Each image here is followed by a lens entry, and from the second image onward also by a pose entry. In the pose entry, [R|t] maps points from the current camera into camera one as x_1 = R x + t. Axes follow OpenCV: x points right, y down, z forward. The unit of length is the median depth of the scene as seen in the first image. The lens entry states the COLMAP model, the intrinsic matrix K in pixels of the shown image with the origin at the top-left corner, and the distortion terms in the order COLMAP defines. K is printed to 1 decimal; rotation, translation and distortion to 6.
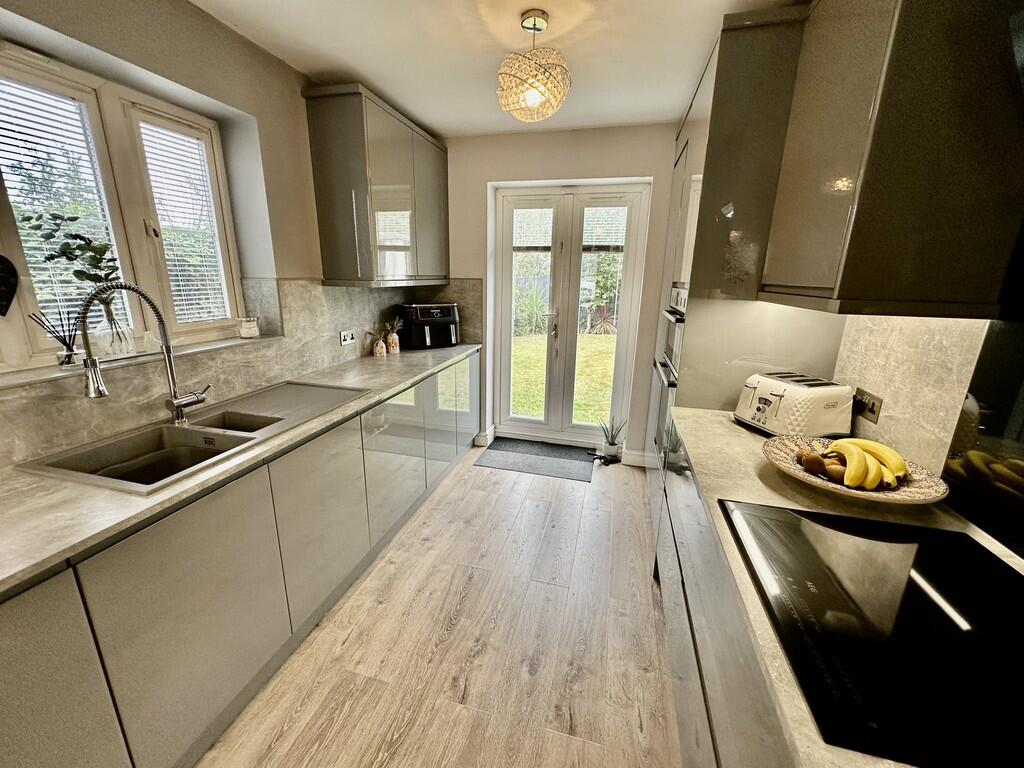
lens RADIAL K [[410.8, 0, 510.9], [0, 410.8, 384.2], [0, 0, 1]] dist [-0.000073, -0.000047]
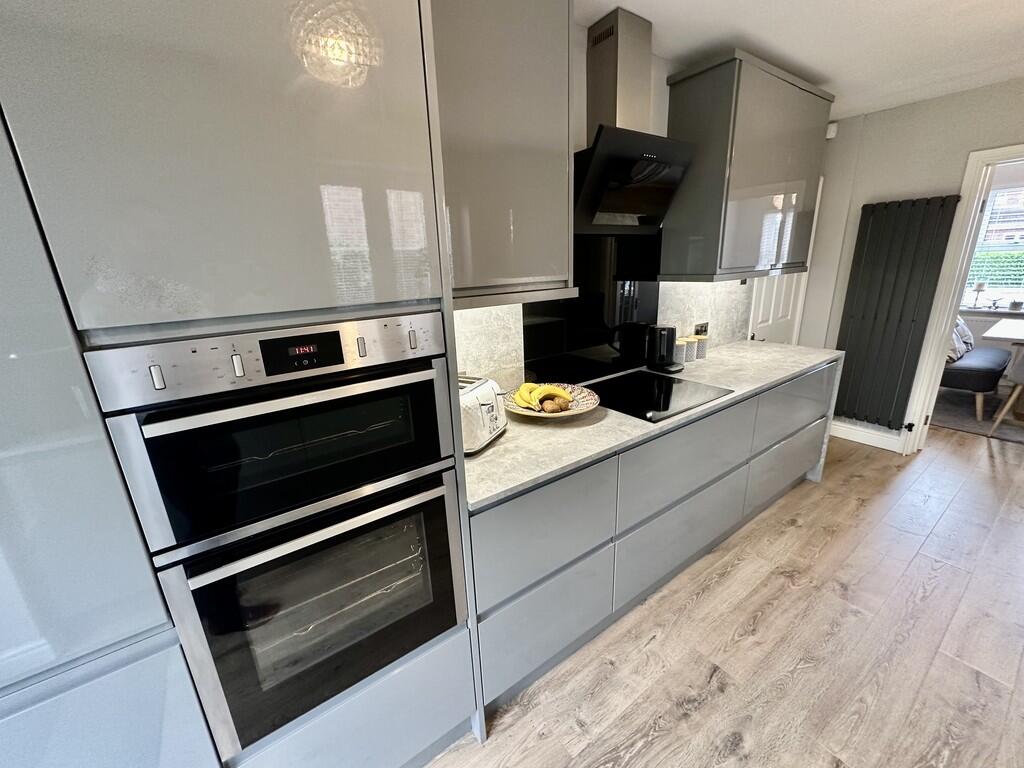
lens RADIAL K [[410.8, 0, 512.3], [0, 410.8, 384.2], [0, 0, 1]] dist [-0.000073, -0.000047]
pose [[-0.768593, -0.167912, 0.617310, 0.004405], [0.190554, 0.861052, 0.471464, -0.207364], [-0.610700, 0.479995, -0.629802, 0.723687]]
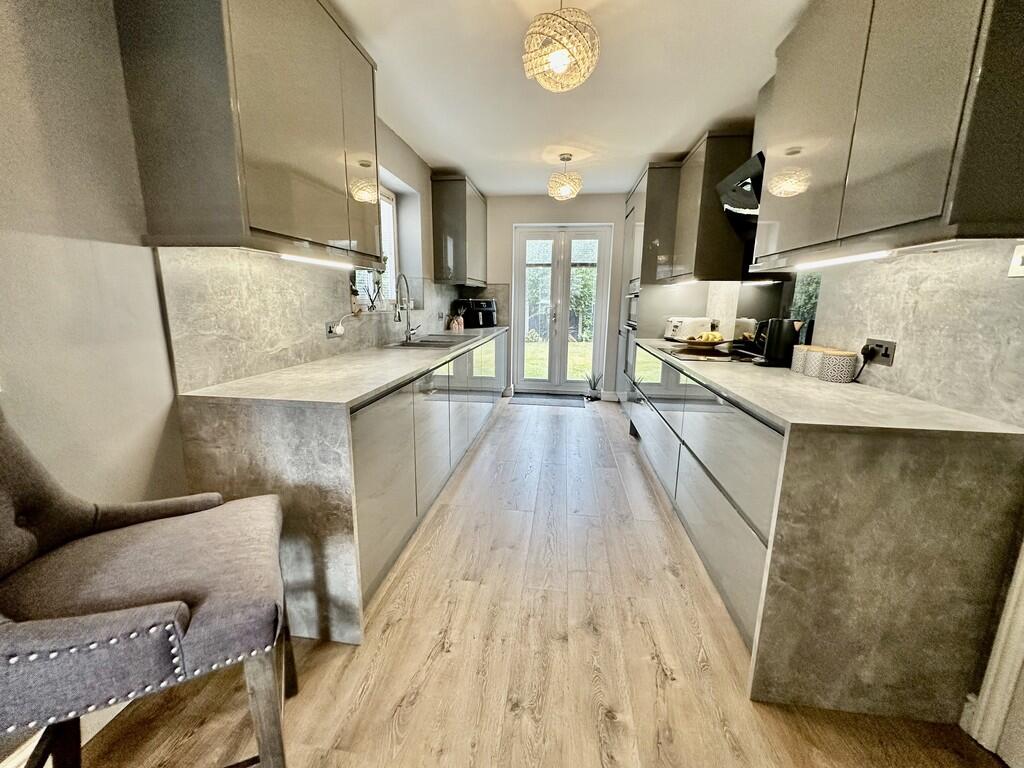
lens RADIAL K [[410.8, 0, 511.9], [0, 410.8, 381.5], [0, 0, 1]] dist [-0.000073, -0.000047]
pose [[0.991867, -0.032956, 0.122938, -0.268920], [0.040682, 0.997316, -0.060874, 0.212597], [-0.120602, 0.065380, 0.990546, -0.530155]]
